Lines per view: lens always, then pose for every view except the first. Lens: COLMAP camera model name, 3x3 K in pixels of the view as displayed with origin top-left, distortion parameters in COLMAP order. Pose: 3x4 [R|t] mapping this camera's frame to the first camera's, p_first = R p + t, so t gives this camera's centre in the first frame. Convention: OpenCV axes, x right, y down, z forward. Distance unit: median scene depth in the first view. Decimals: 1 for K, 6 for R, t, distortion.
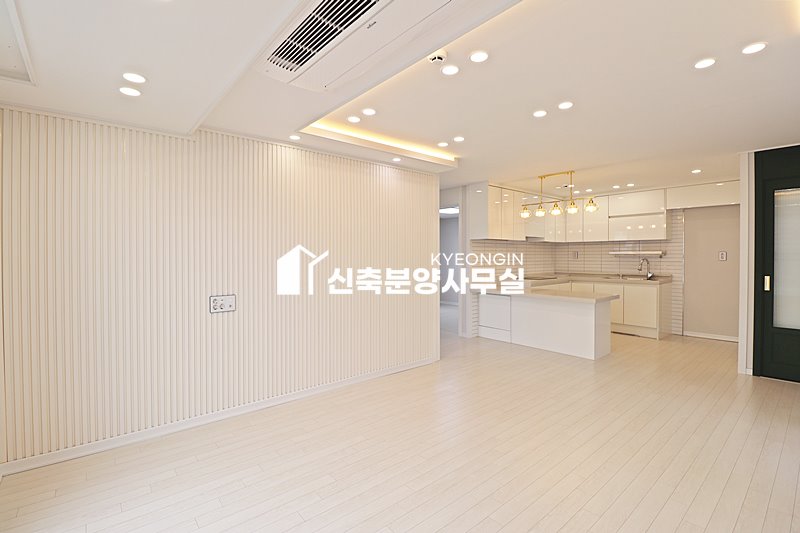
lens RADIAL K [[371.0, 0, 402.9], [0, 371.0, 258.8], [0, 0, 1]] dist [0.001455, -0.013411]
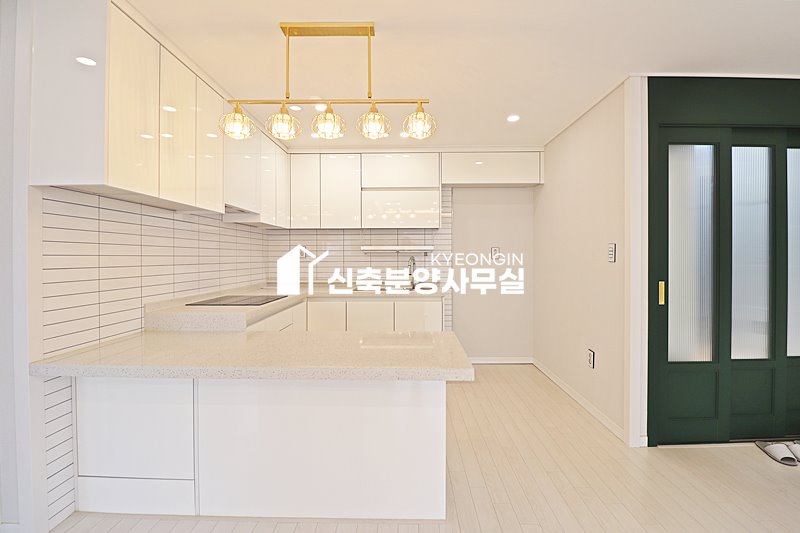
lens RADIAL K [[371.0, 0, 402.9], [0, 371.0, 258.8], [0, 0, 1]] dist [0.001455, -0.013411]
pose [[0.658237, -0.003436, 0.752803, 0.158873], [0.008174, 0.999963, -0.002583, 0.004766], [-0.752767, 0.007854, 0.658240, 0.613323]]
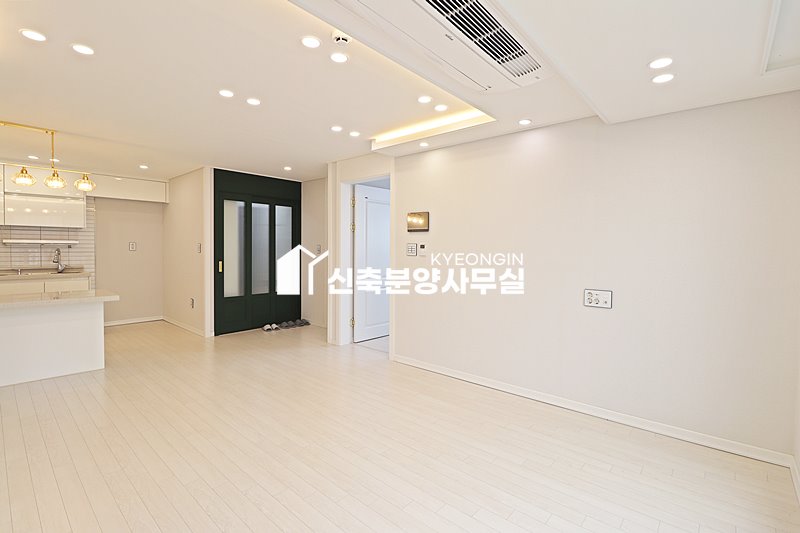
lens RADIAL K [[371.0, 0, 402.9], [0, 371.0, 258.8], [0, 0, 1]] dist [0.001455, -0.013411]
pose [[-0.145093, -0.023357, 0.989142, -0.321033], [0.001102, 0.999717, 0.023768, 0.003630], [-0.989417, 0.004538, -0.145026, 0.350962]]
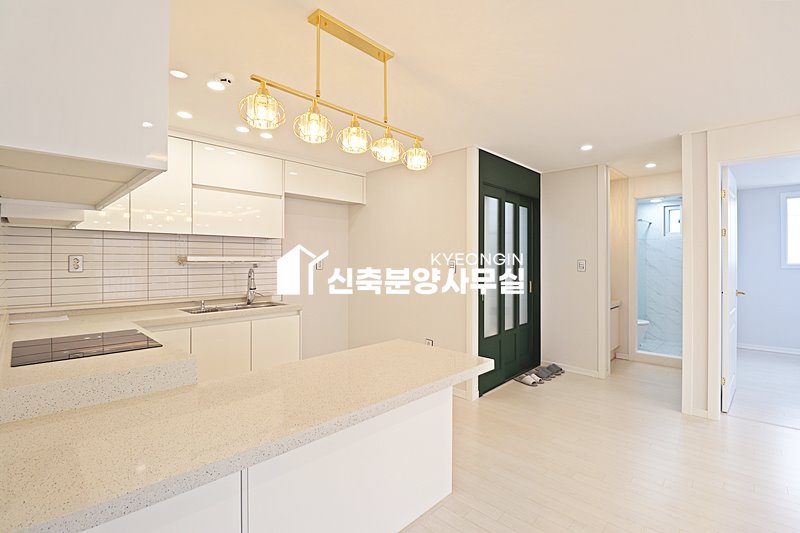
lens RADIAL K [[371.0, 0, 402.9], [0, 371.0, 258.8], [0, 0, 1]] dist [0.001455, -0.013411]
pose [[-0.104307, 0.005964, 0.994527, 0.050571], [0.009693, 0.999941, -0.004980, -0.012266], [-0.994498, 0.009120, -0.104359, 0.868657]]
